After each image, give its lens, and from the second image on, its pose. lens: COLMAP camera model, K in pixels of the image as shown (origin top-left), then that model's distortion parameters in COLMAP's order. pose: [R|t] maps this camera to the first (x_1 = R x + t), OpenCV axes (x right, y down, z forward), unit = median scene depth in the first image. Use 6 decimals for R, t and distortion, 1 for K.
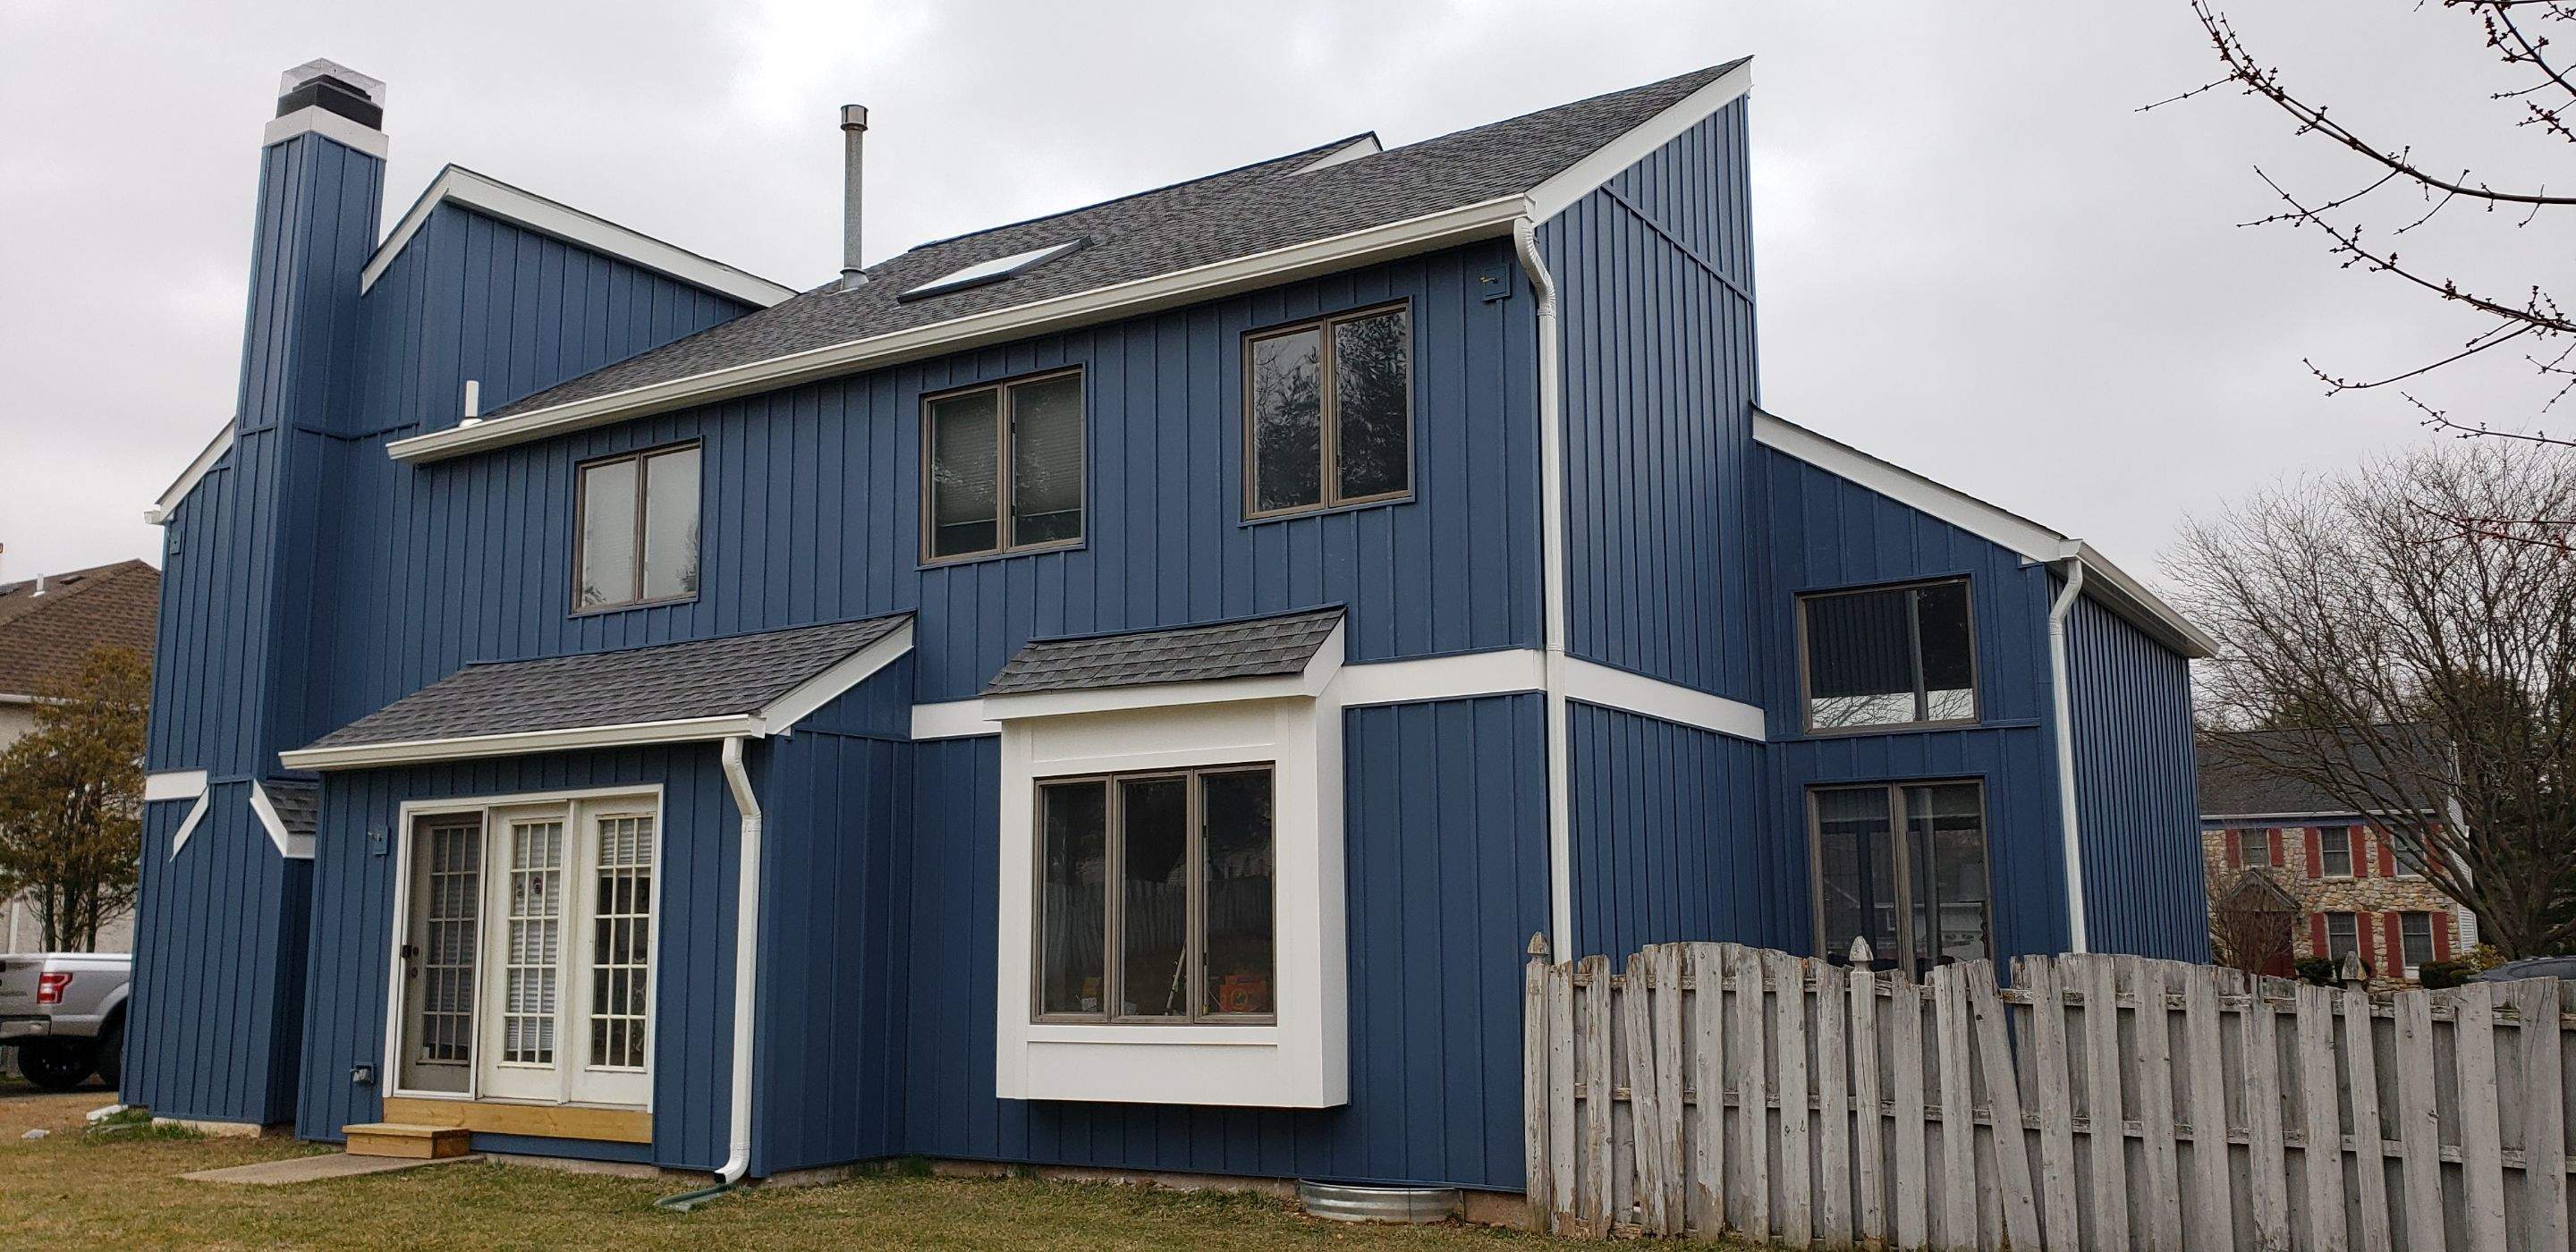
lens RADIAL K [[2068.4, 0, 1288.0], [0, 2068.4, 626.0], [0, 0, 1]] dist [0.003177, 0.000088]
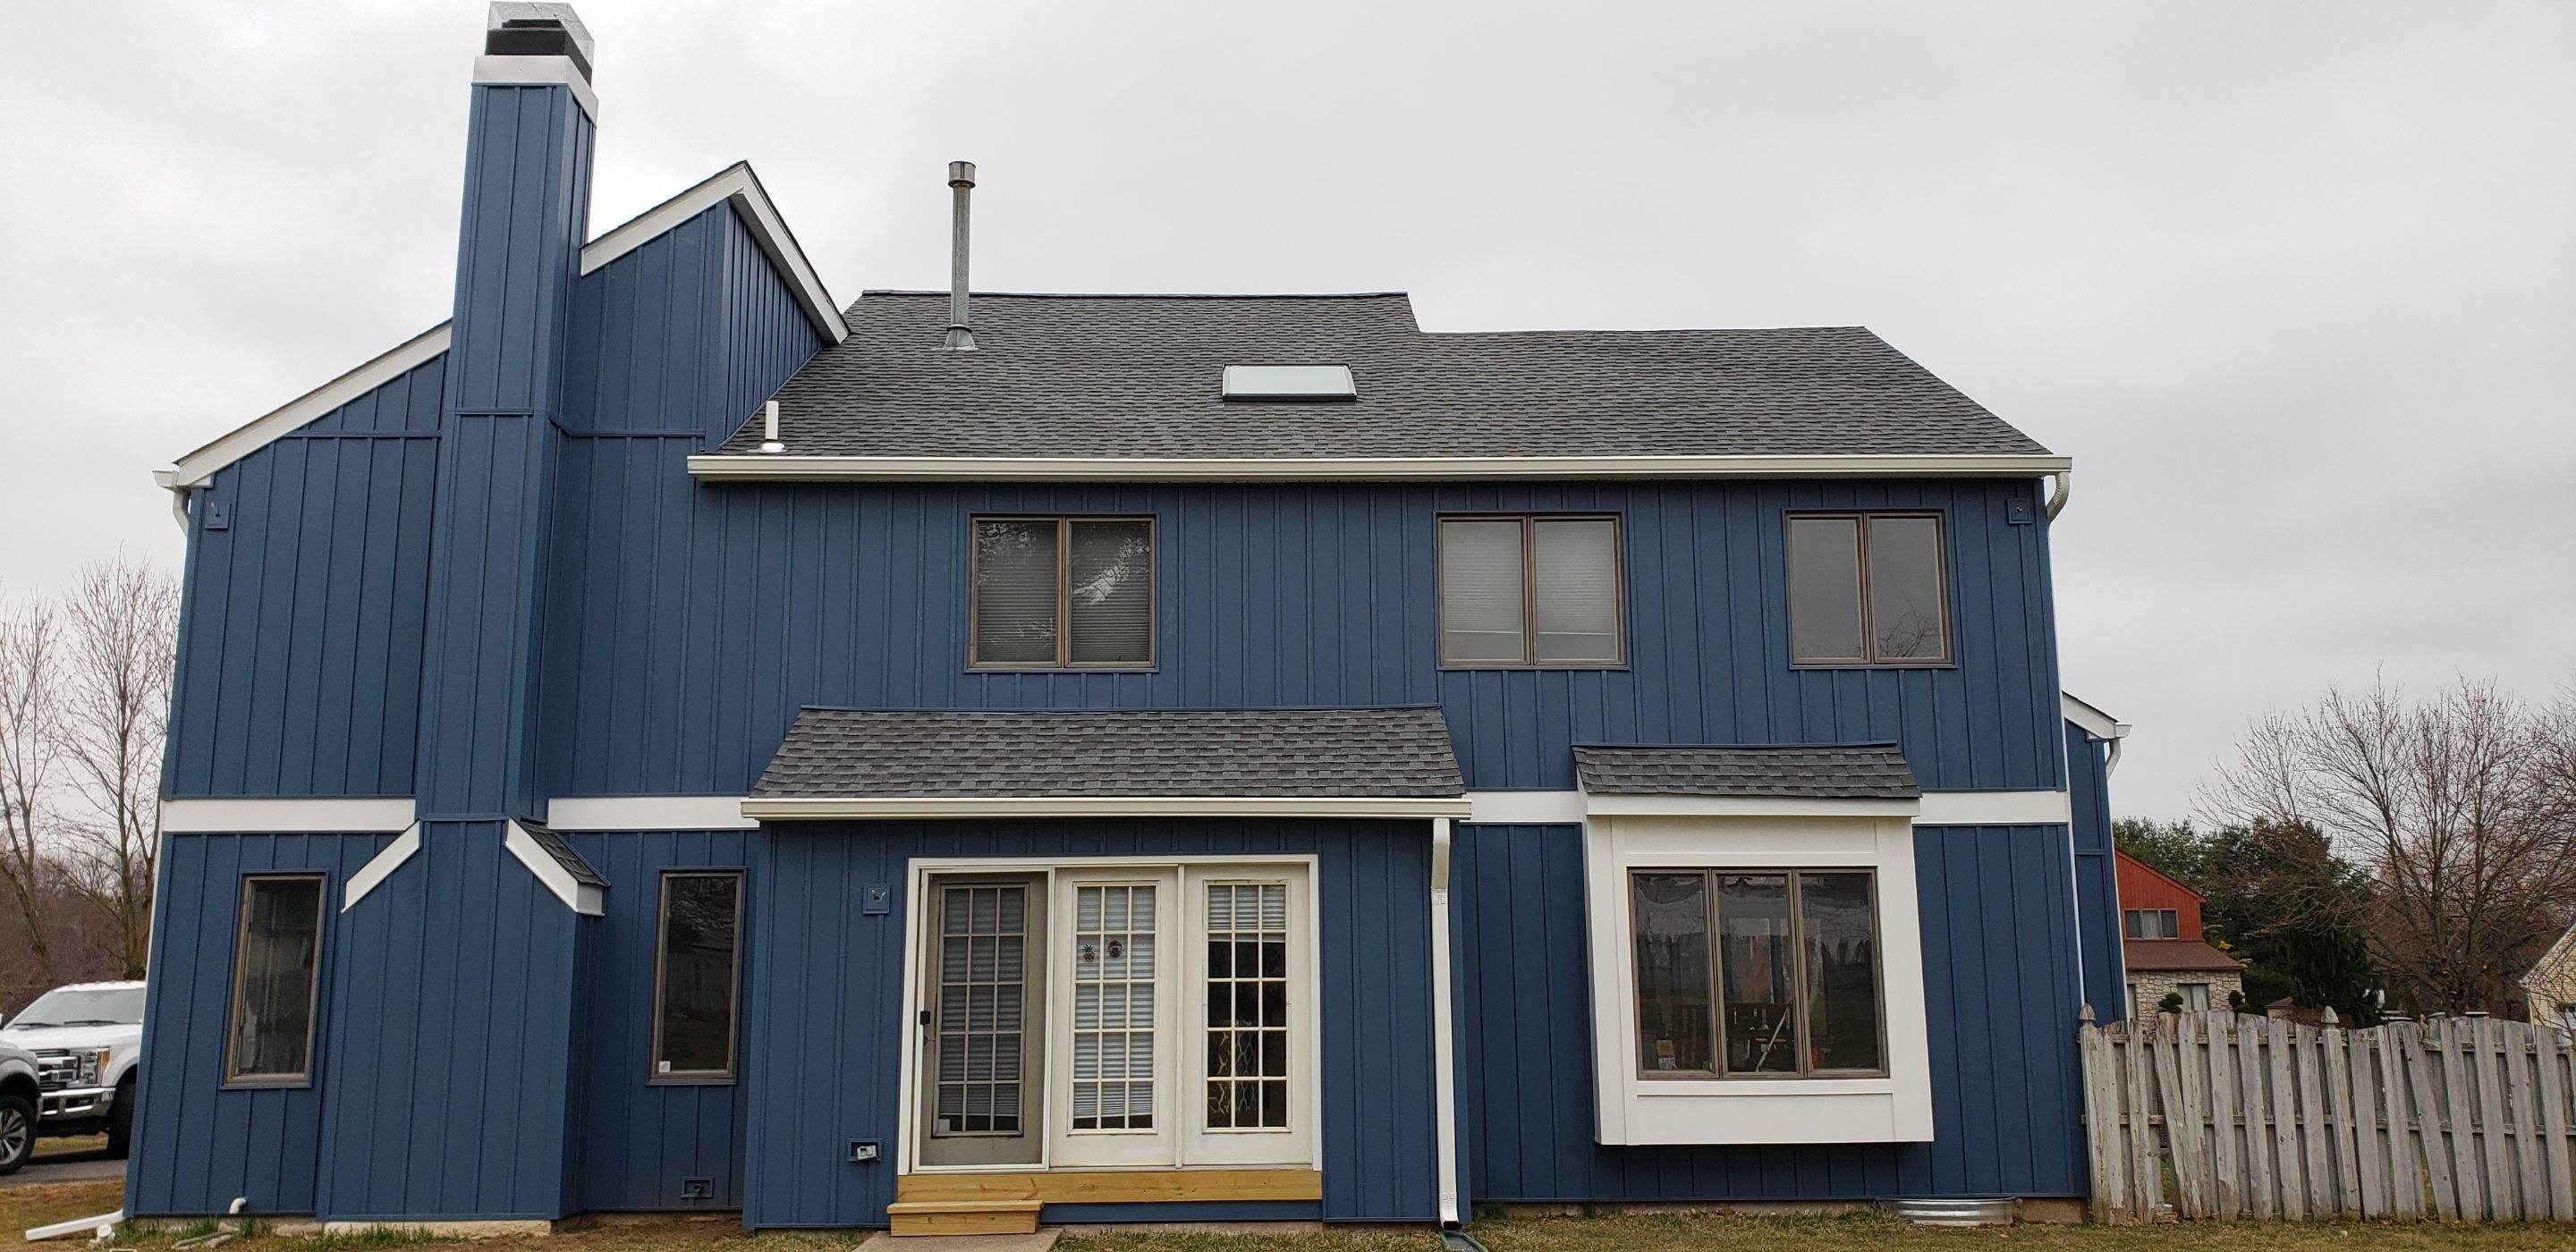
lens RADIAL K [[2029.6, 0, 1294.1], [0, 2029.6, 617.1], [0, 0, 1]] dist [0.207222, -0.548791]
pose [[0.835918, 0.103515, 0.539004, -0.875670], [-0.083537, 0.994608, -0.061459, 0.019524], [-0.542460, 0.006348, 0.840058, 0.122480]]
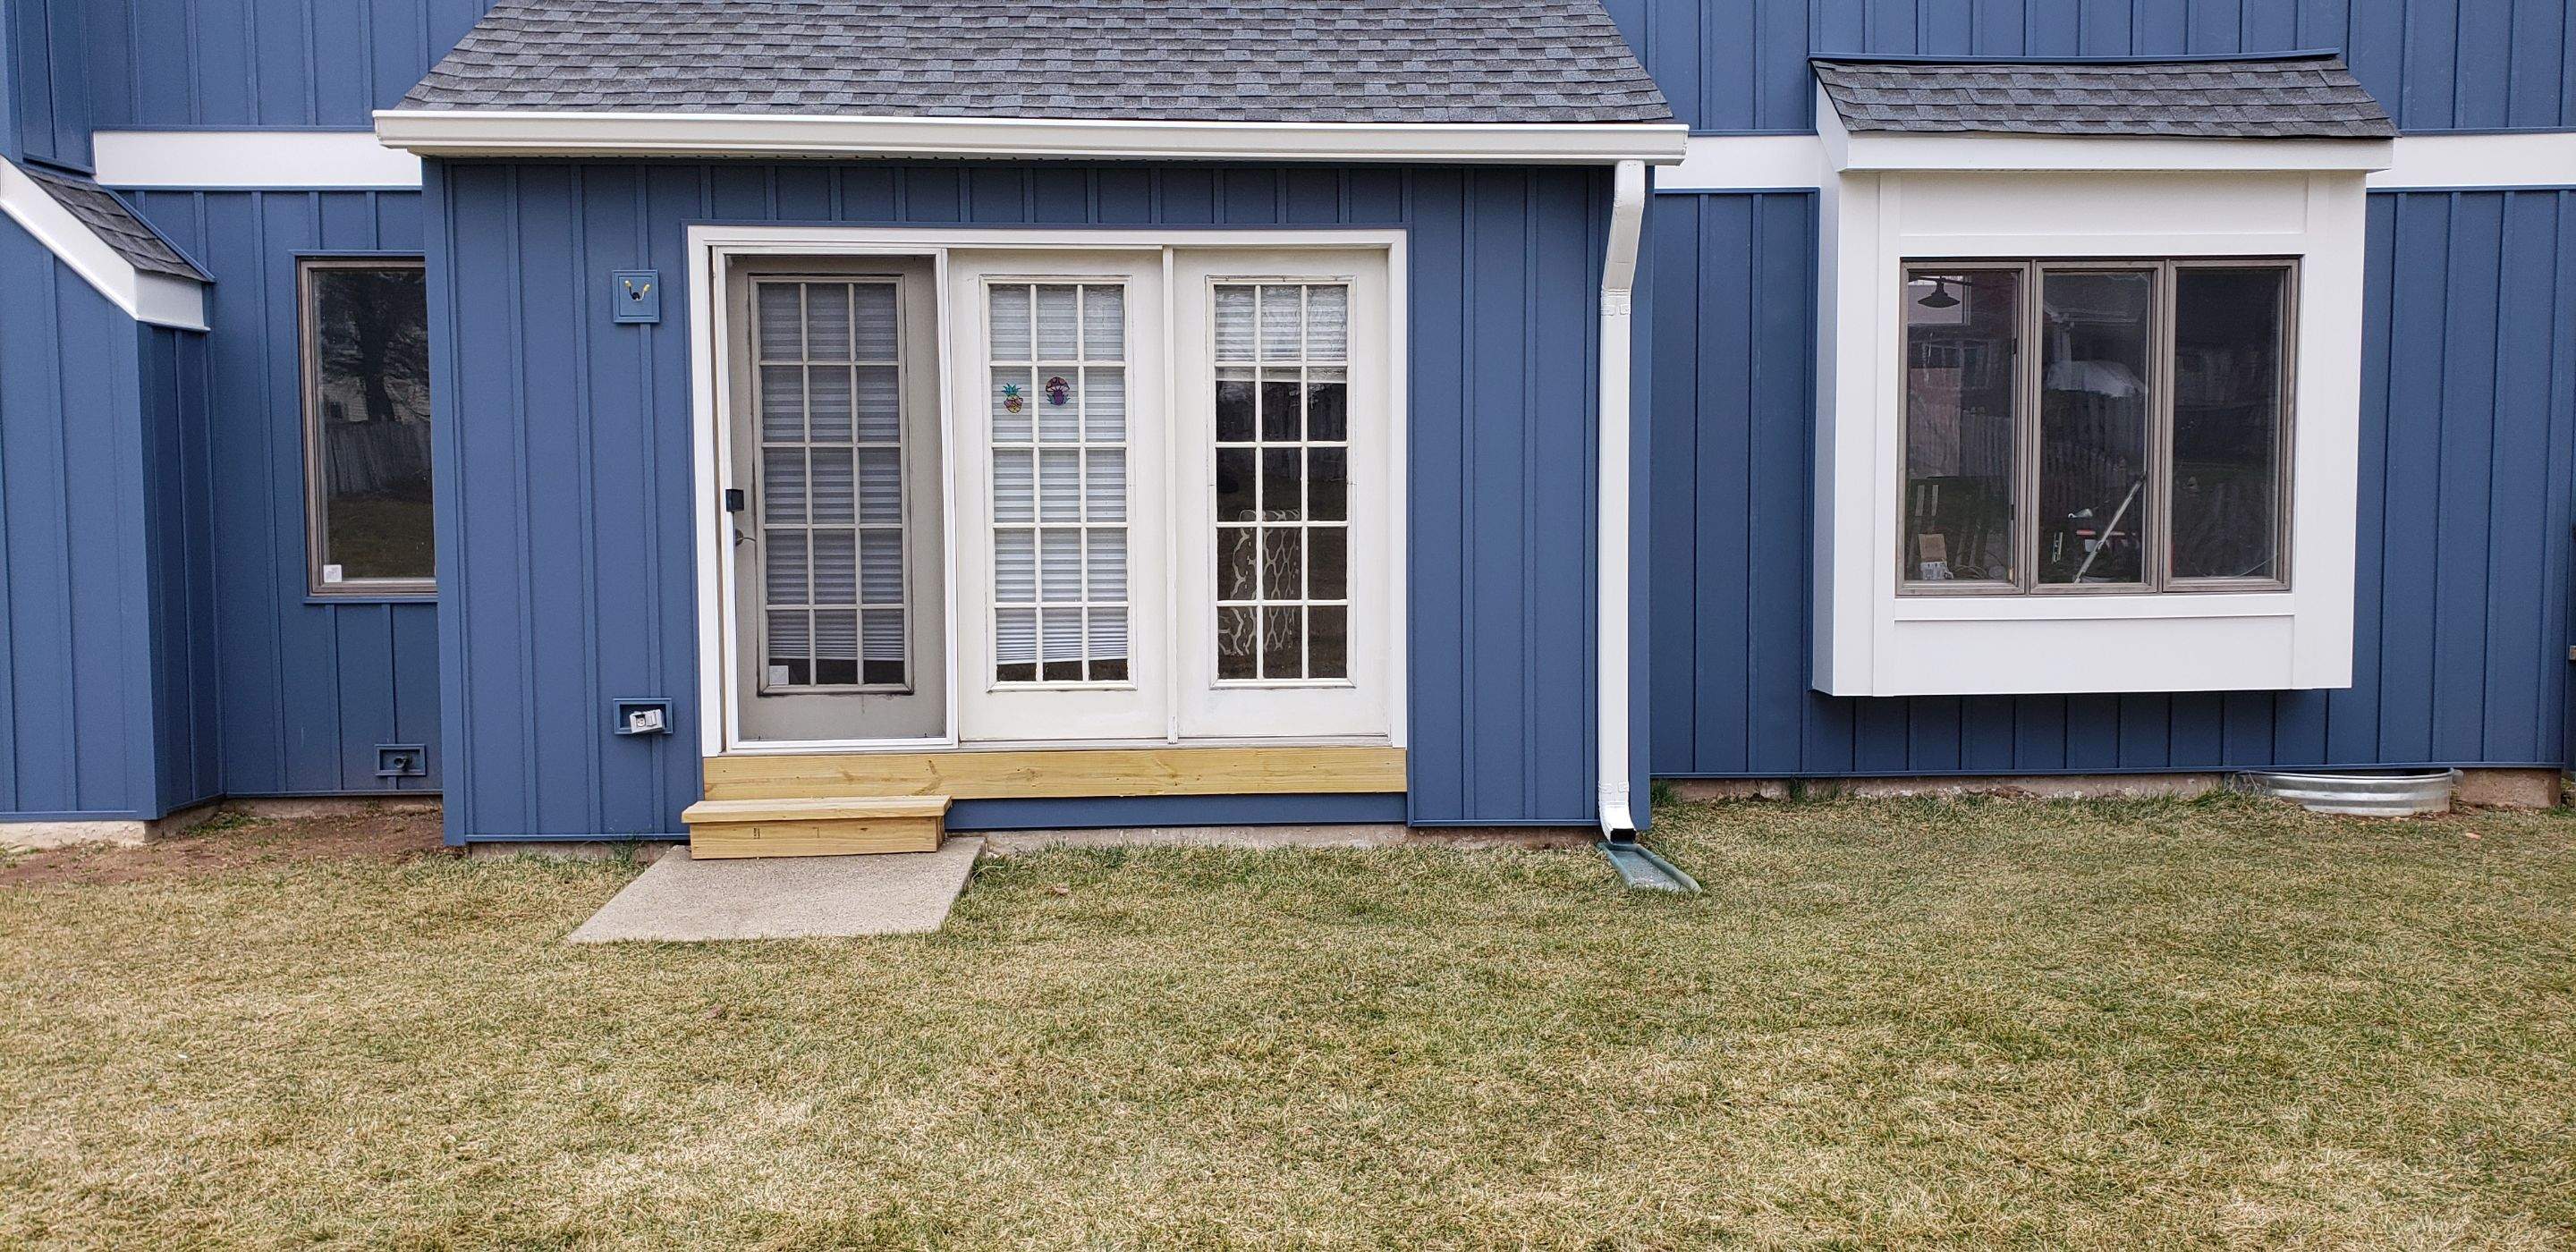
lens RADIAL K [[2029.6, 0, 1294.1], [0, 2029.6, 617.1], [0, 0, 1]] dist [0.207222, -0.548791]
pose [[0.814907, -0.035745, 0.578489, -0.673352], [-0.089526, 0.978355, 0.186566, 0.076974], [-0.572636, -0.203824, 0.794068, 0.504380]]
